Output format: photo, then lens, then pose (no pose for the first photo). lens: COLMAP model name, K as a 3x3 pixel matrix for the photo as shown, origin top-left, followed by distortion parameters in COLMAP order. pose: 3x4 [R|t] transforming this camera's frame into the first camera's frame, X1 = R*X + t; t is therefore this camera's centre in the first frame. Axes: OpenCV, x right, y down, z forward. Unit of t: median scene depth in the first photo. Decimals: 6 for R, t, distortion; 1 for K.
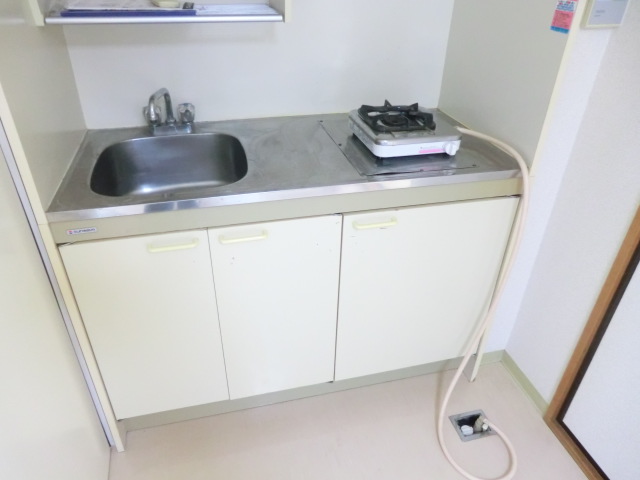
lens RADIAL K [[458.5, 0, 316.4], [0, 458.5, 240.3], [0, 0, 1]] dist [-0.080270, 0.063873]
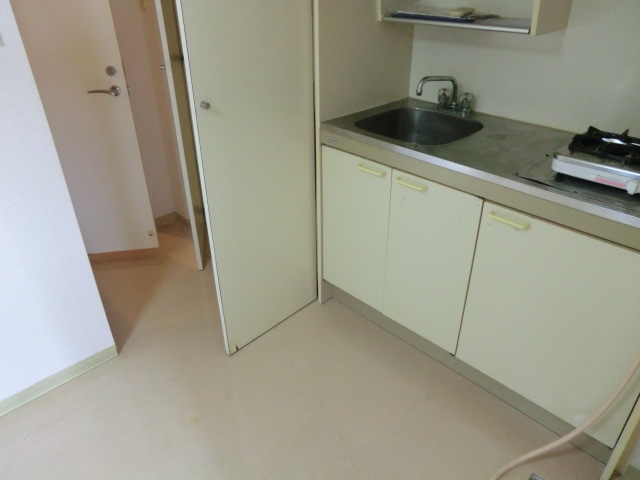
lens RADIAL K [[458.5, 0, 320.7], [0, 458.5, 238.8], [0, 0, 1]] dist [-0.080270, 0.063873]
pose [[0.492788, 0.421608, -0.761188, 0.755880], [-0.447688, 0.872961, 0.193687, -0.007507], [0.746147, 0.245328, 0.618934, 0.010773]]
